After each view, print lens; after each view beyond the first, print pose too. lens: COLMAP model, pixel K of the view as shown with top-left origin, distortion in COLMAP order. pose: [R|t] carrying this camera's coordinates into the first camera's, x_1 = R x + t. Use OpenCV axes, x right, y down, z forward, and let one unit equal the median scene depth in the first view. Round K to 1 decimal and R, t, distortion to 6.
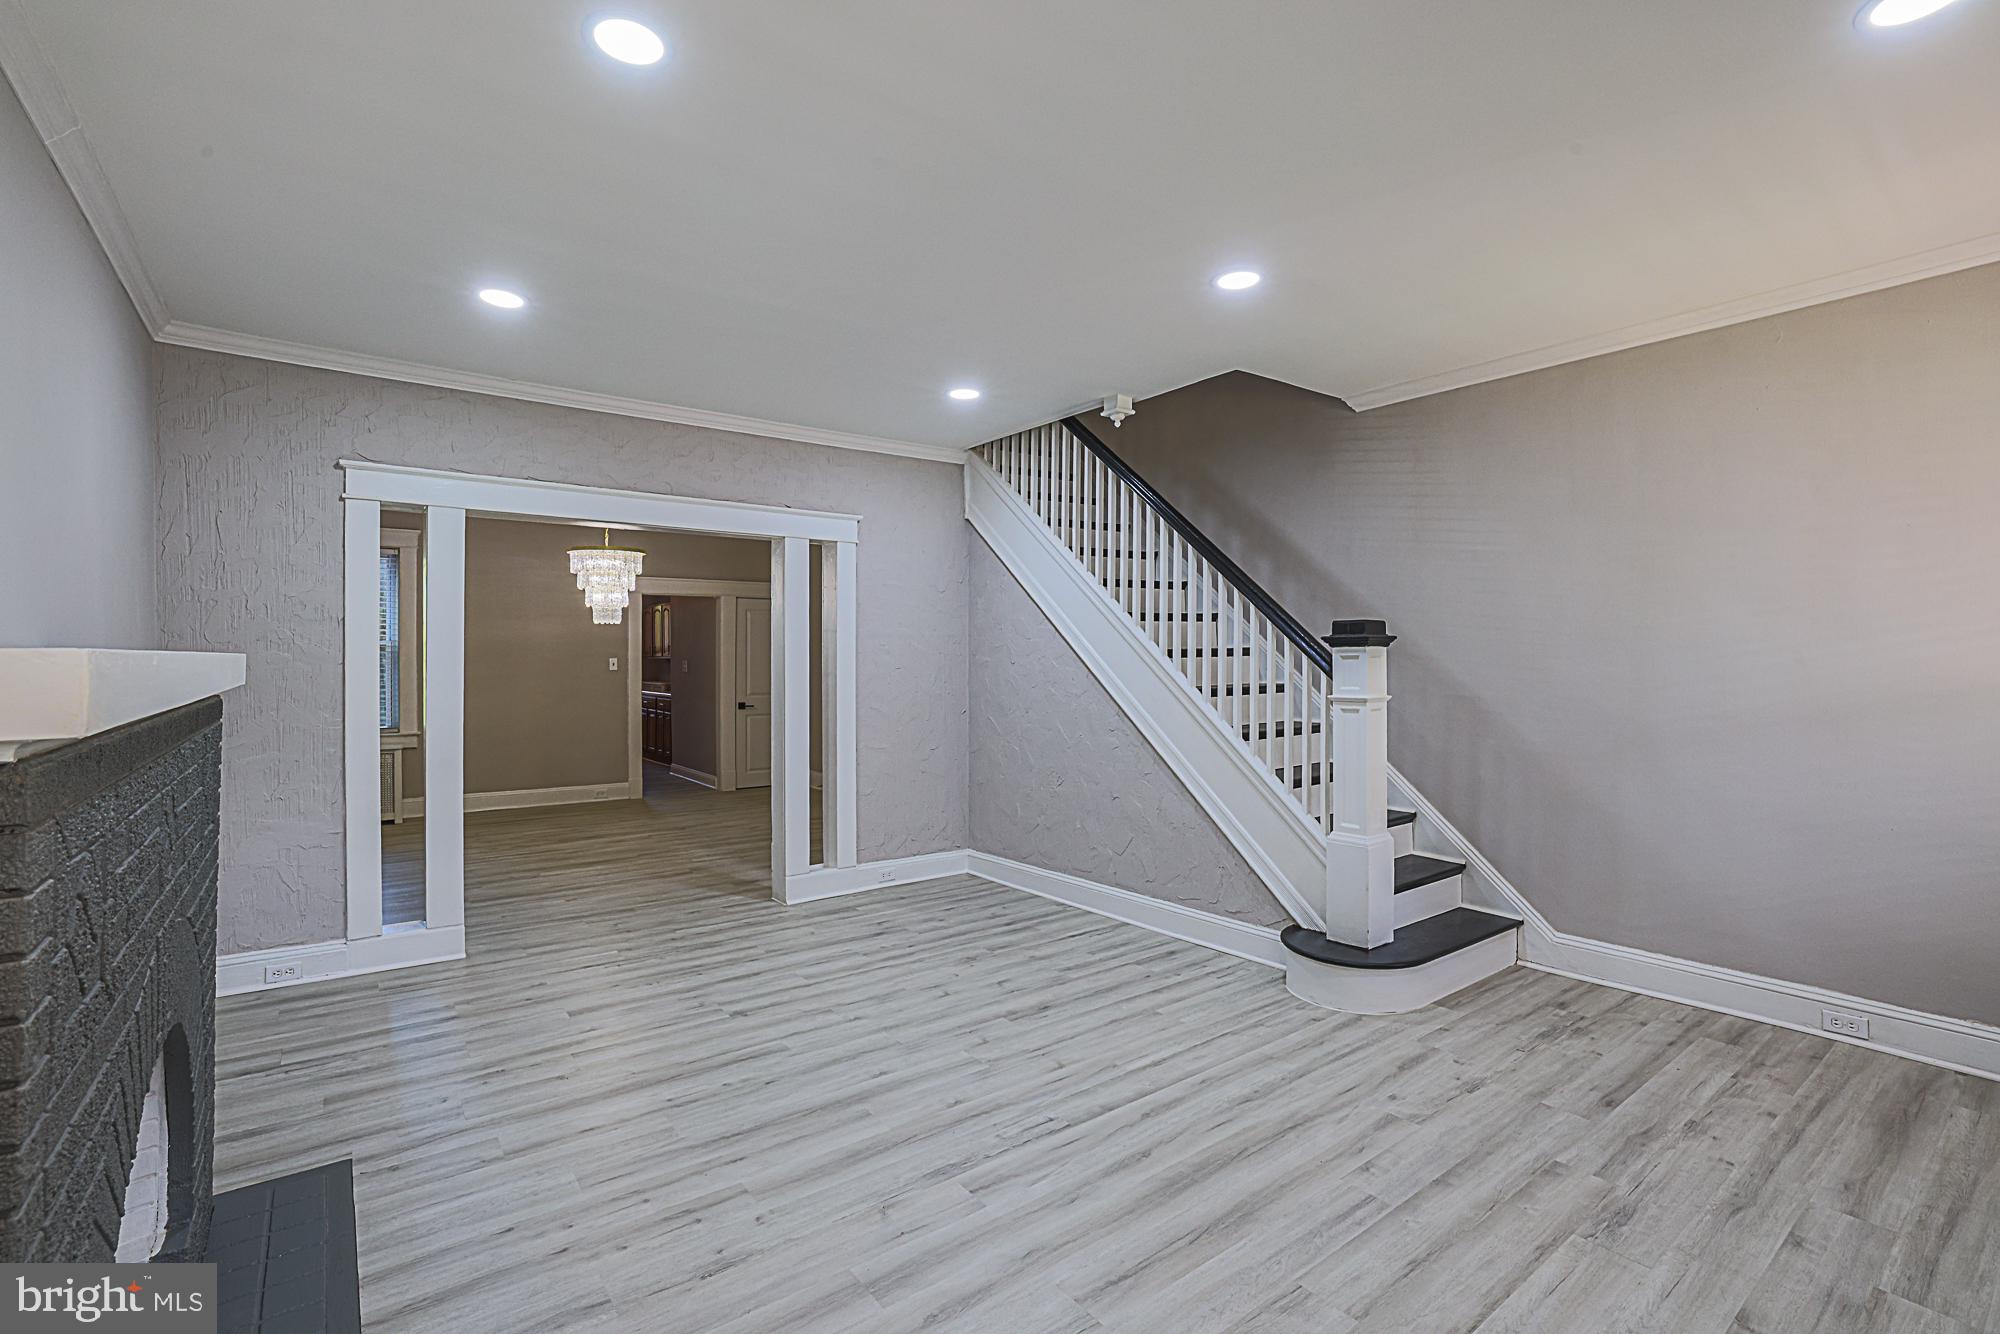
lens RADIAL K [[879.7, 0, 1029.6], [0, 879.7, 663.8], [0, 0, 1]] dist [-0.037853, 0.010961]
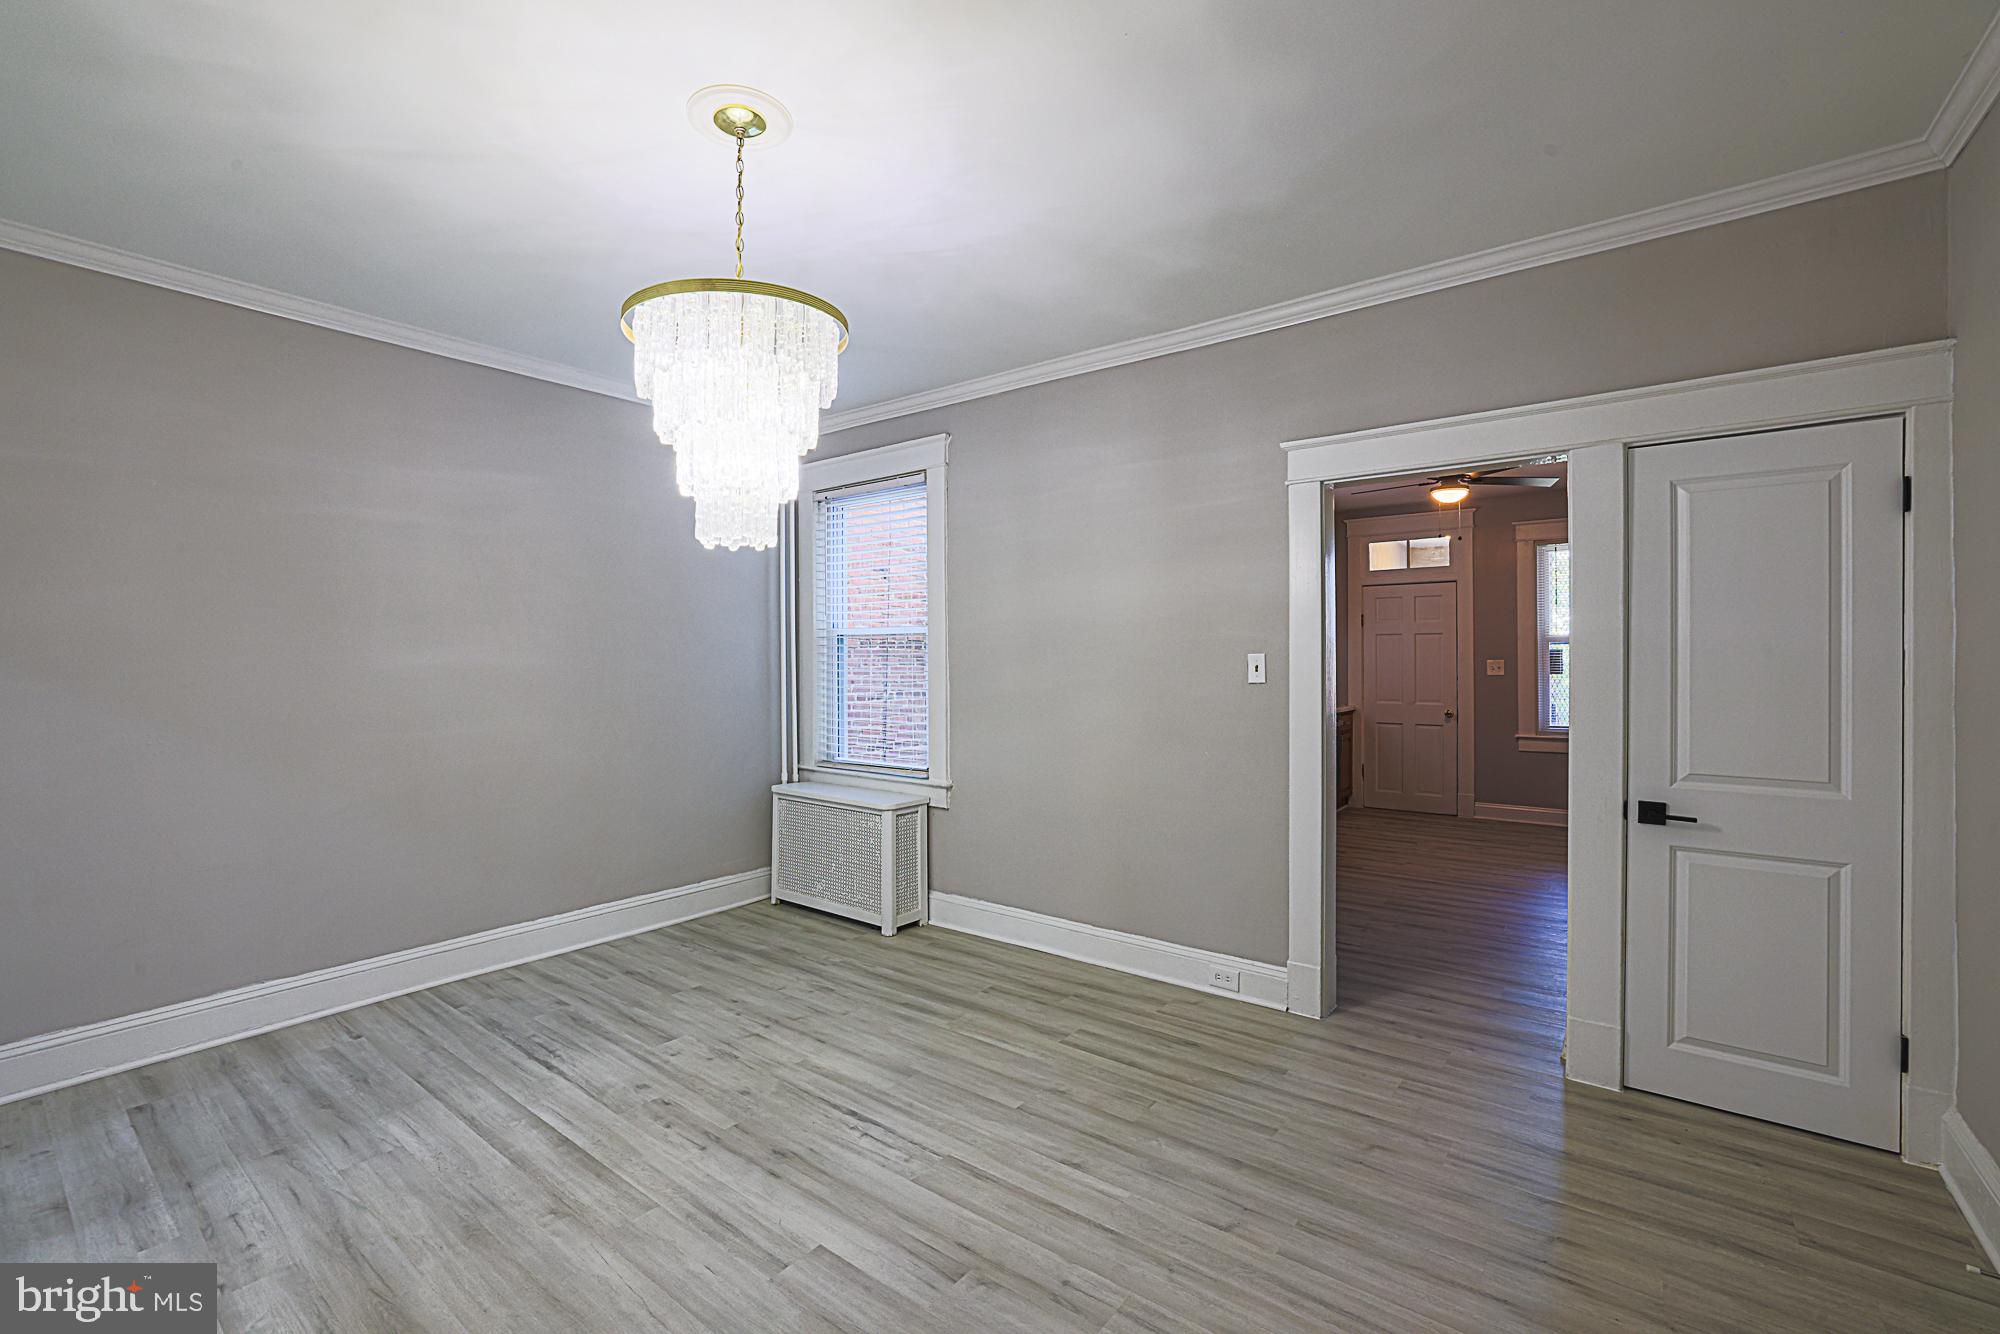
lens RADIAL K [[879.7, 0, 994.3], [0, 879.7, 654.4], [0, 0, 1]] dist [-0.037853, 0.010961]
pose [[0.226673, -0.001944, -0.973969, -0.230387], [-0.002126, 0.999995, -0.002490, -0.009918], [0.973969, 0.002635, 0.226667, 1.689322]]
